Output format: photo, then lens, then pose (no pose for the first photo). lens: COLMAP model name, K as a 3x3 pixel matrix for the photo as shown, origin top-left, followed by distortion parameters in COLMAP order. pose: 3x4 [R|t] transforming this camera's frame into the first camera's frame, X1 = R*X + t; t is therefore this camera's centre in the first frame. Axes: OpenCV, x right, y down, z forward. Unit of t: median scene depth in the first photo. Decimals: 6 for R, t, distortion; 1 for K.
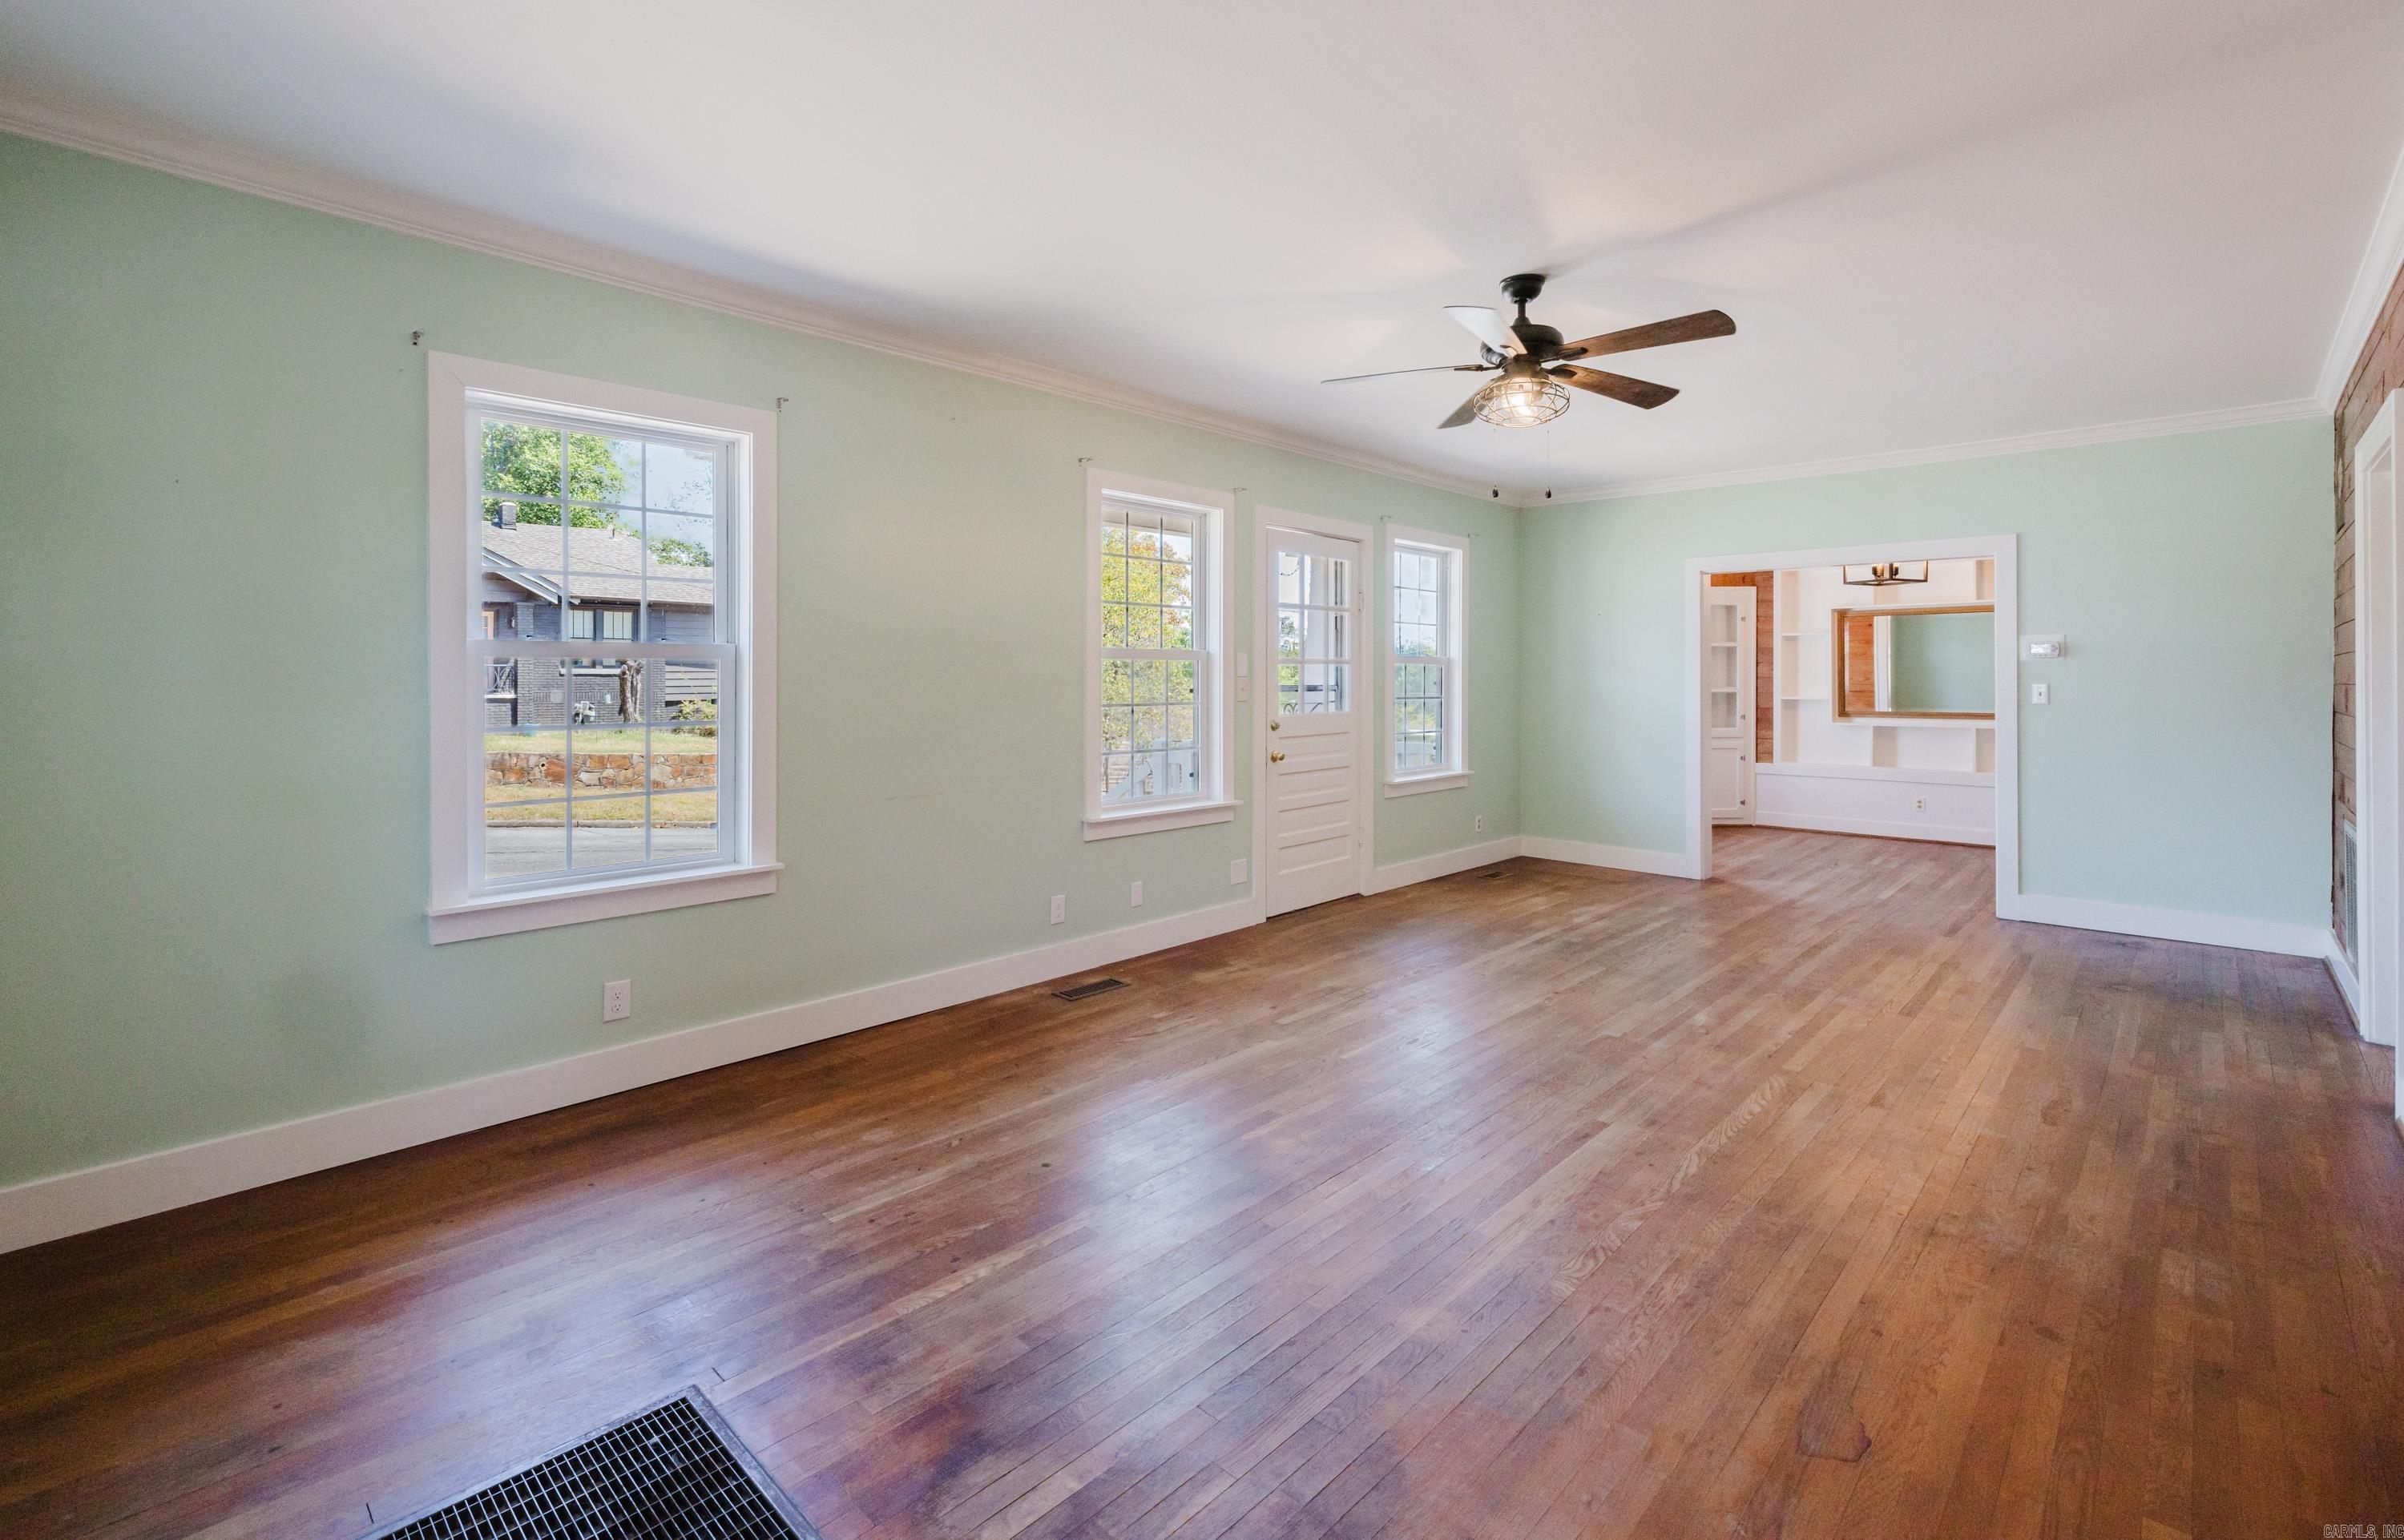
lens RADIAL K [[1052.8, 0, 1201.0], [0, 1052.8, 683.8], [0, 0, 1]] dist [0.002309, 0.001007]
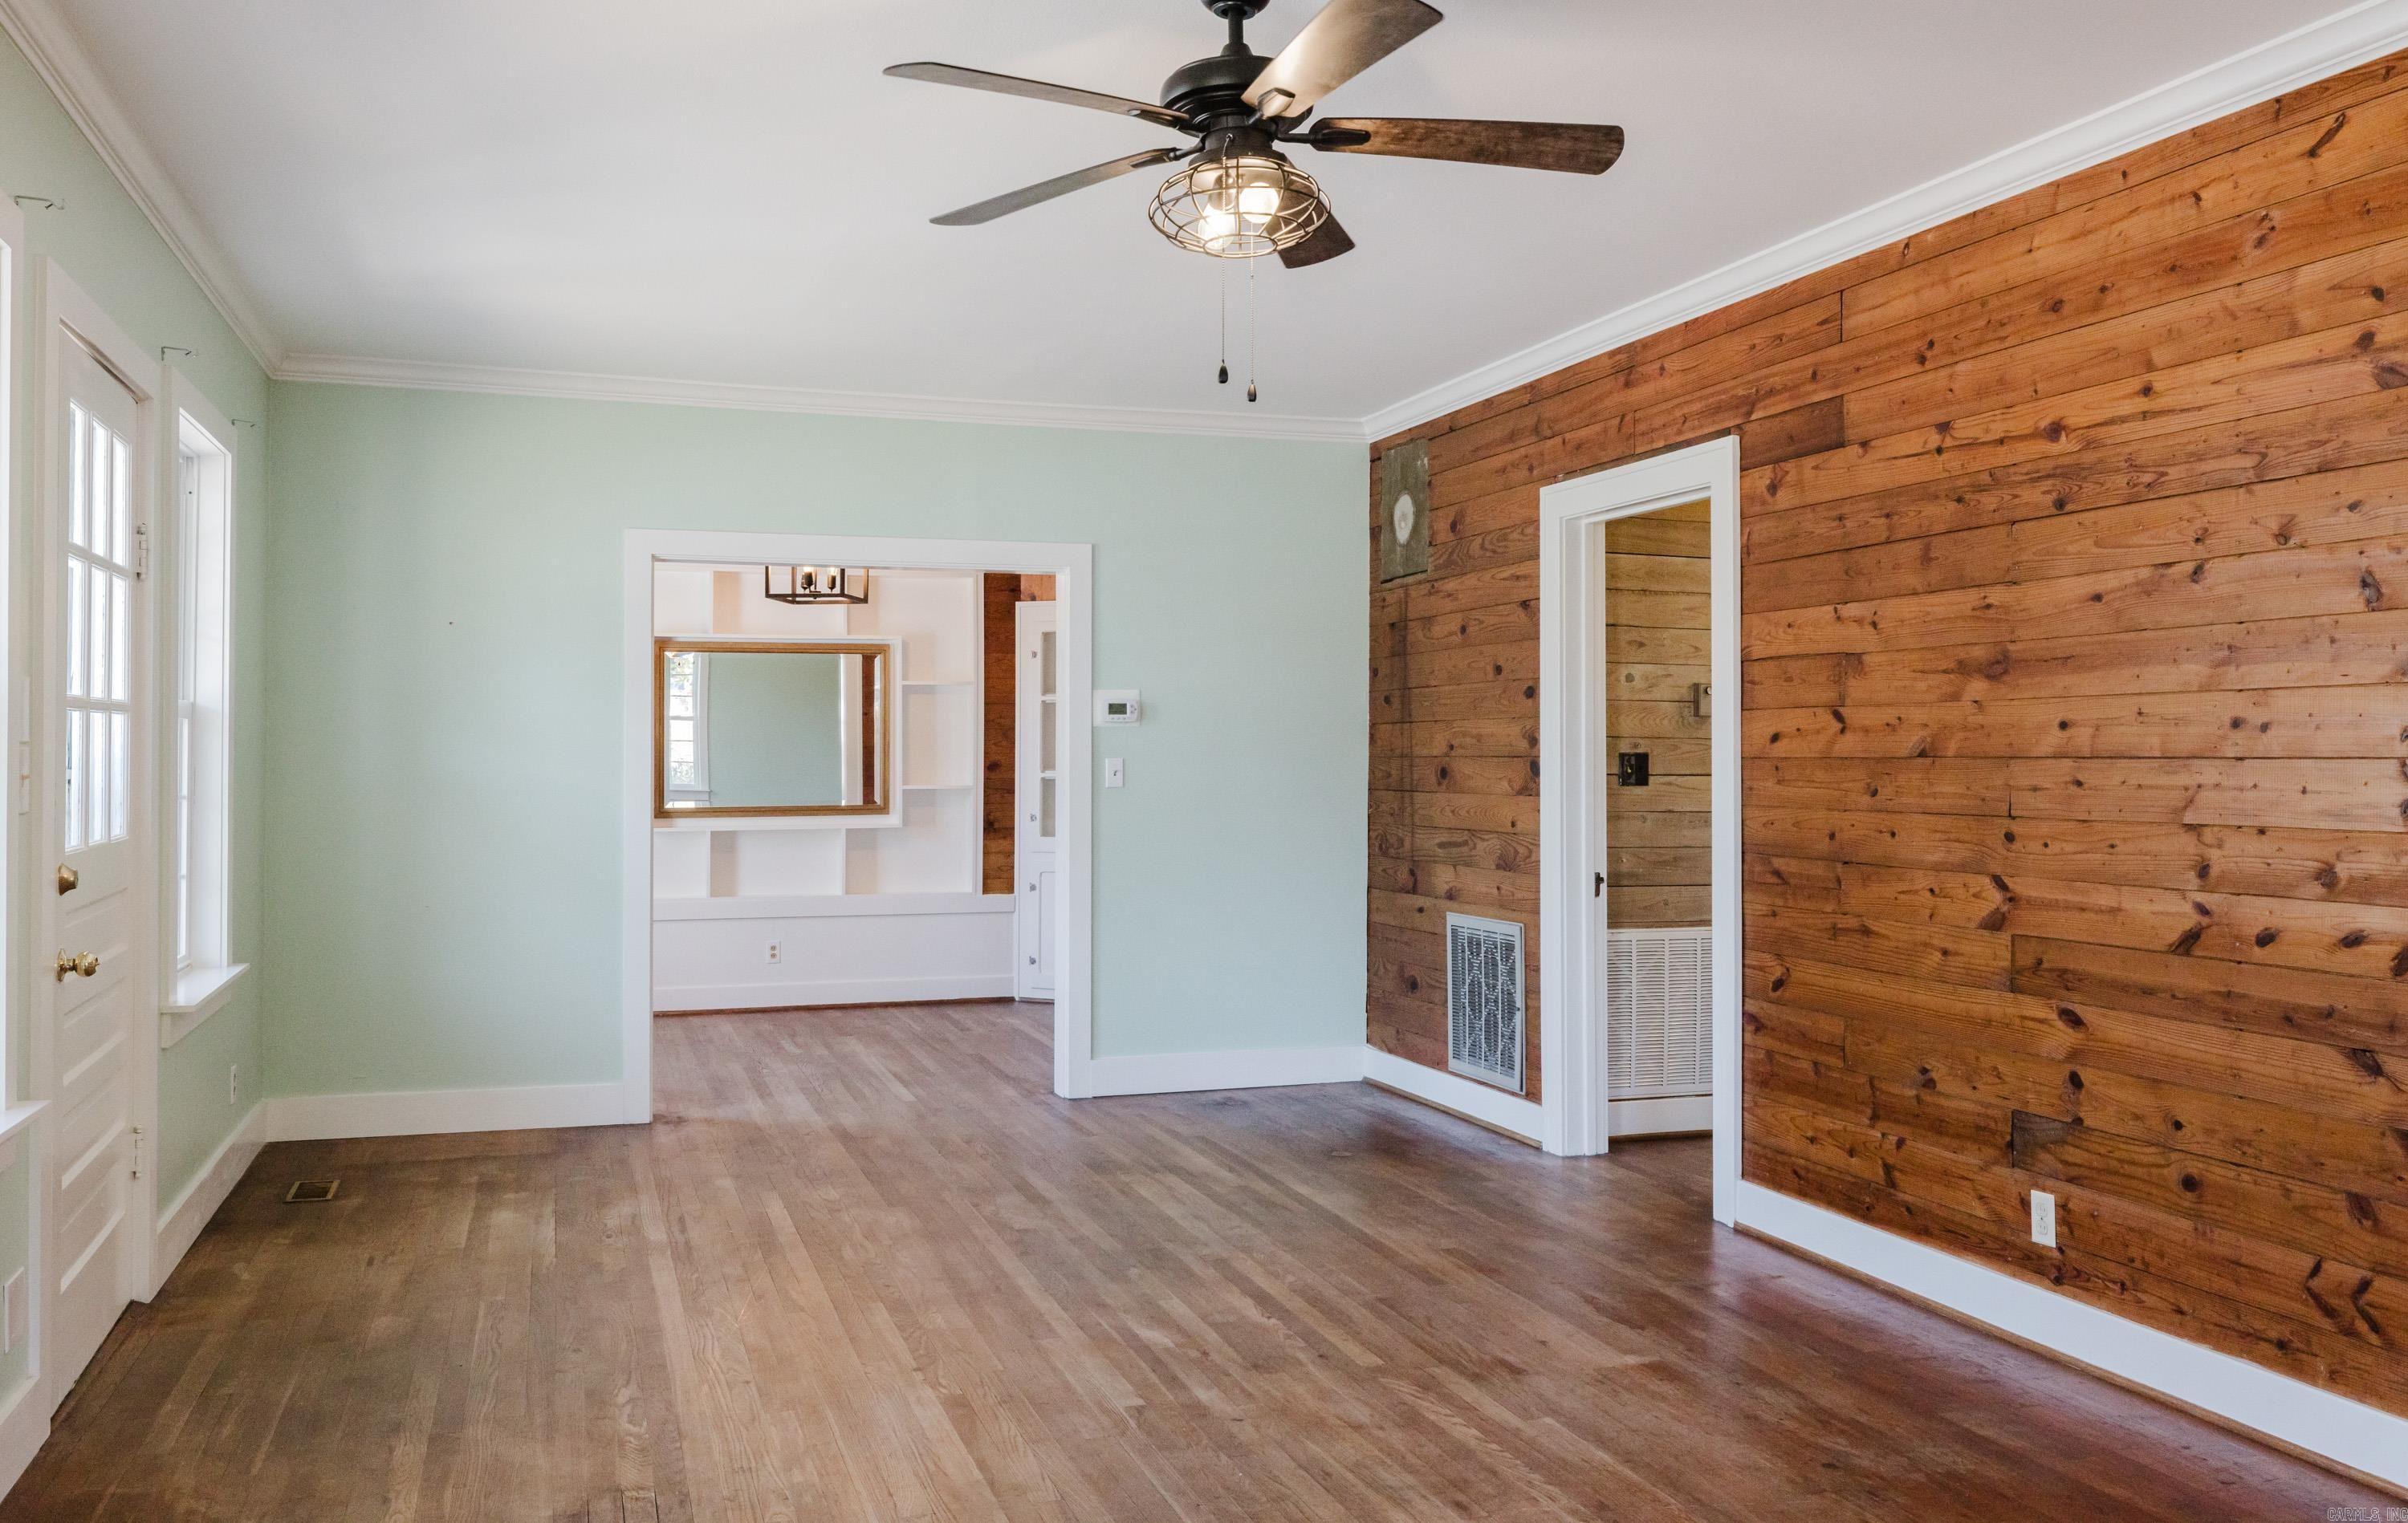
lens RADIAL K [[1910.0, 0, 1196.6], [0, 1910.0, 760.7], [0, 0, 1]] dist [0.002501, -0.001154]
pose [[0.468608, -0.002428, 0.883403, -0.212239], [0.006652, 0.999978, -0.000780, 0.001664], [-0.883381, 0.006242, 0.468614, 0.234030]]
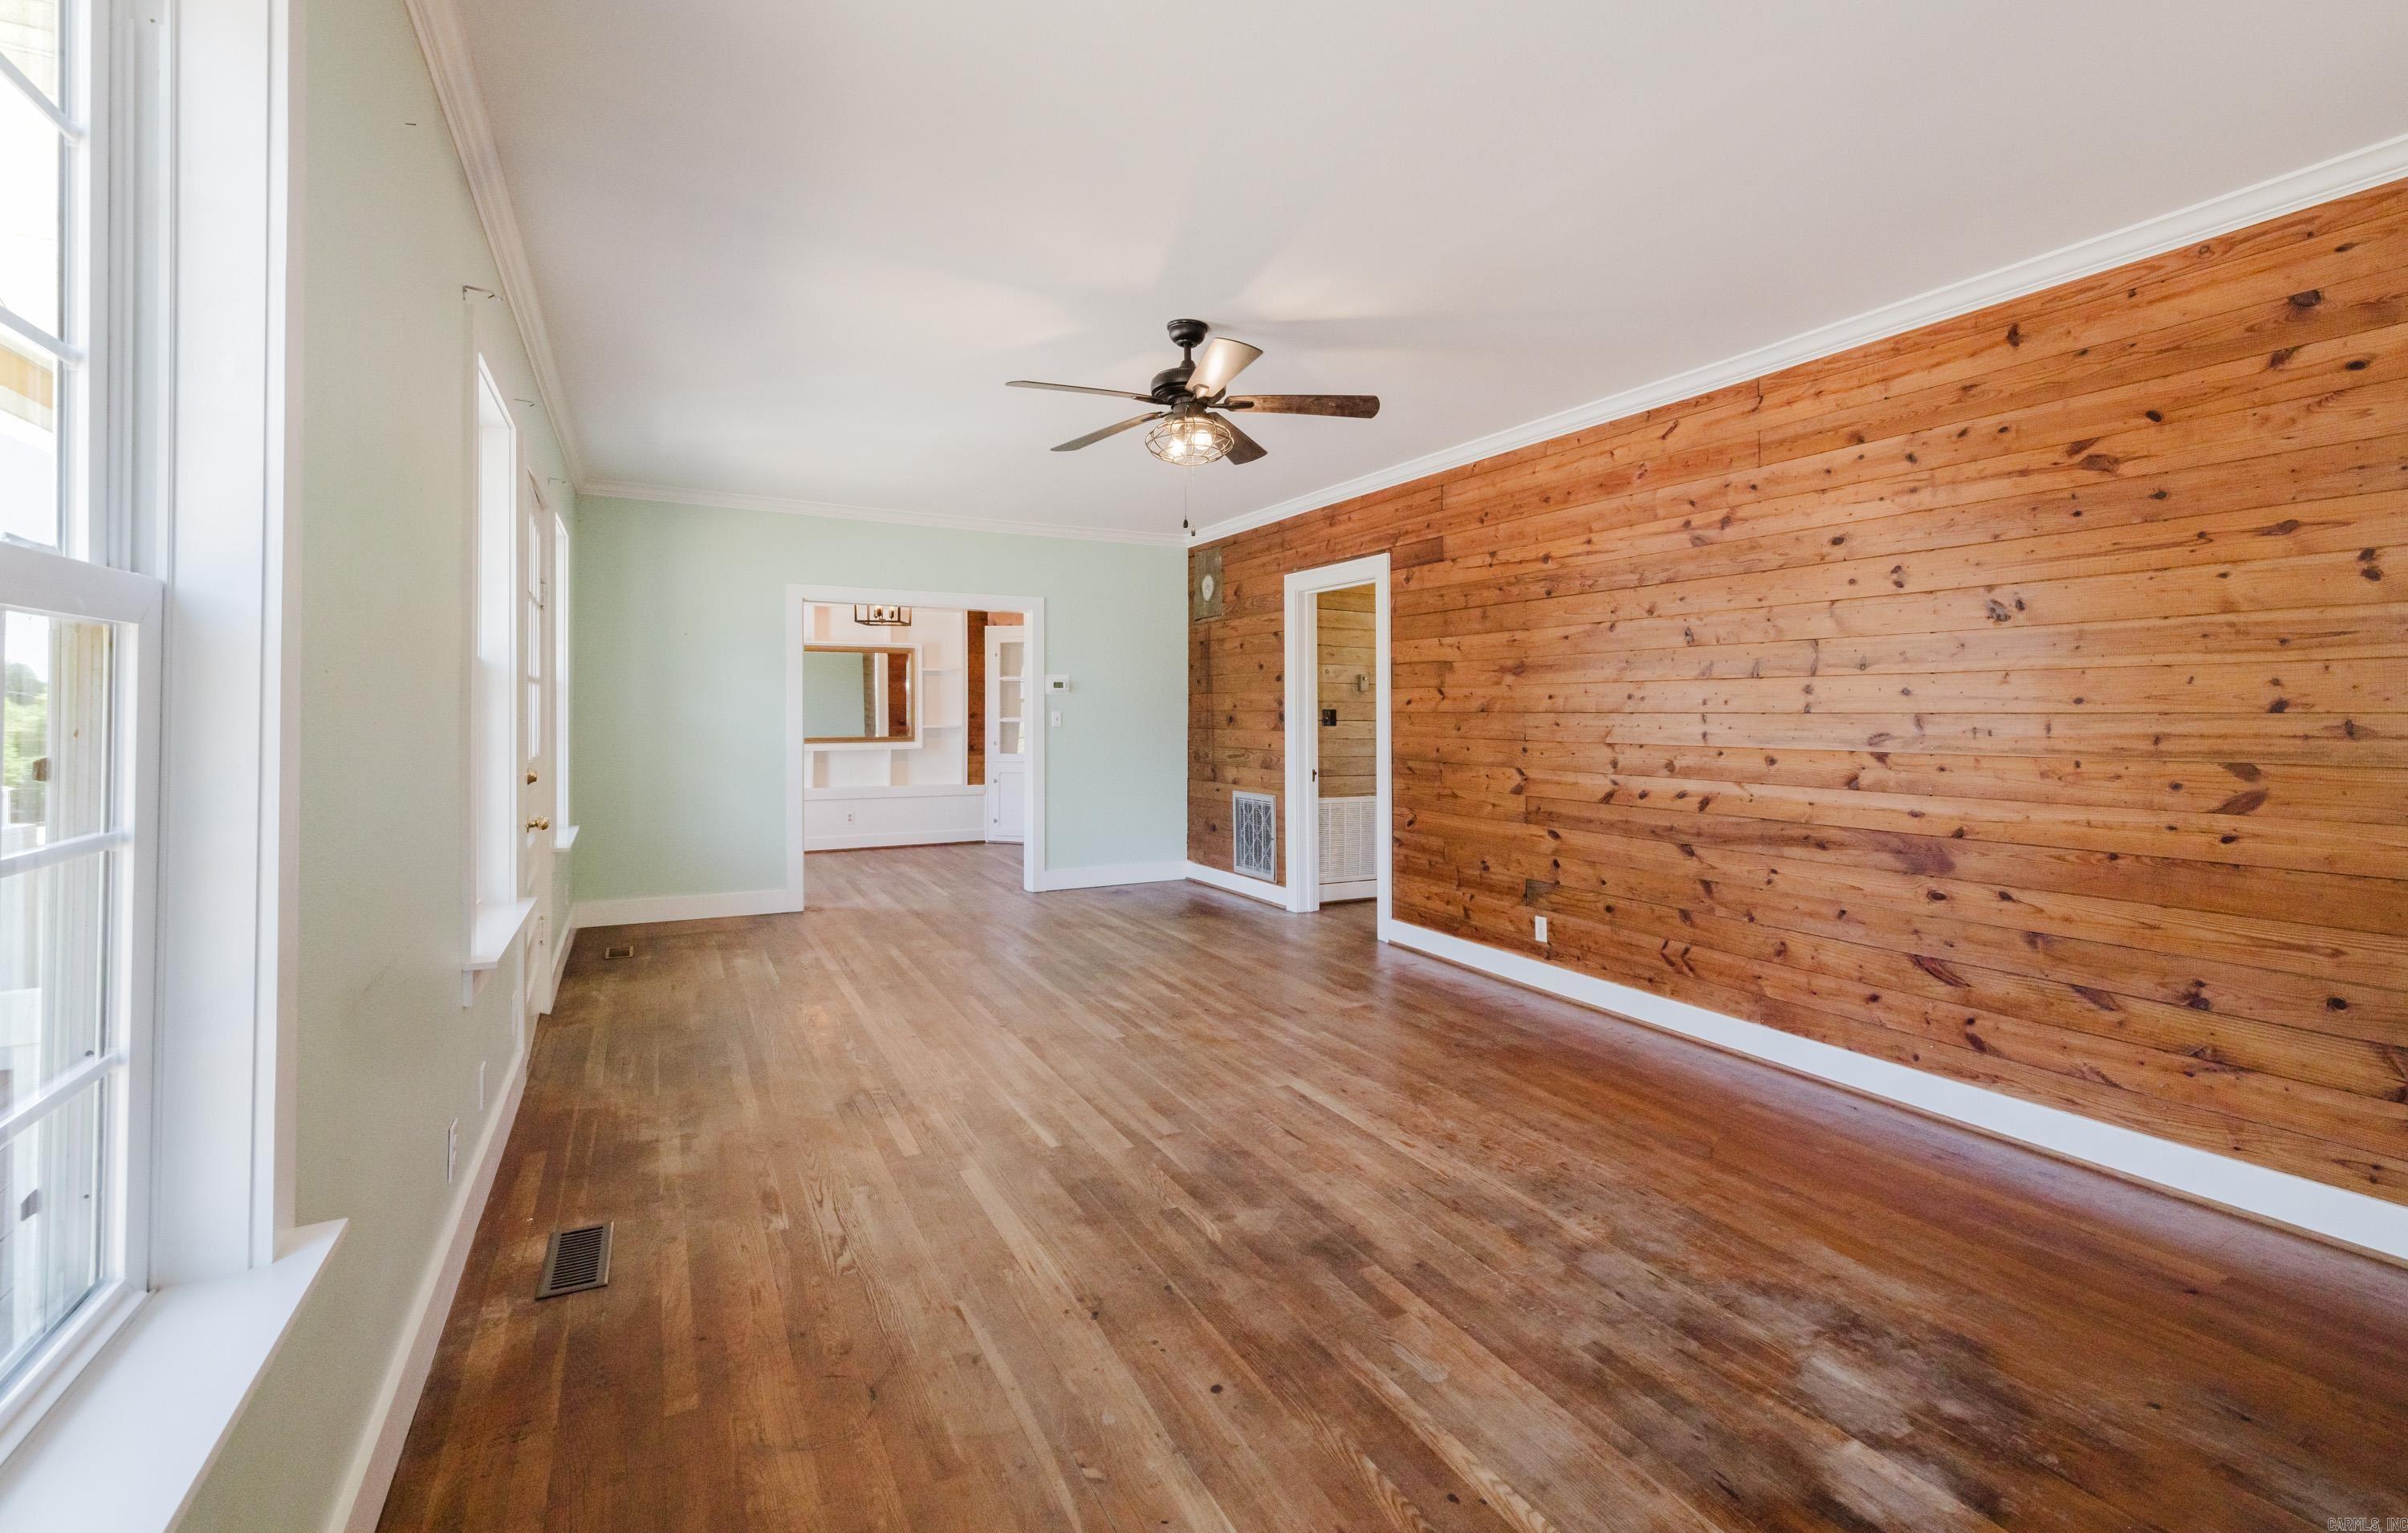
lens RADIAL K [[1045.6, 0, 1226.5], [0, 1045.6, 711.8], [0, 0, 1]] dist [0.000600, 0.001686]
pose [[0.306017, -0.000435, 0.952026, -0.271732], [0.003924, 0.999992, -0.000805, 0.001457], [-0.952018, 0.003982, 0.306016, 0.260681]]
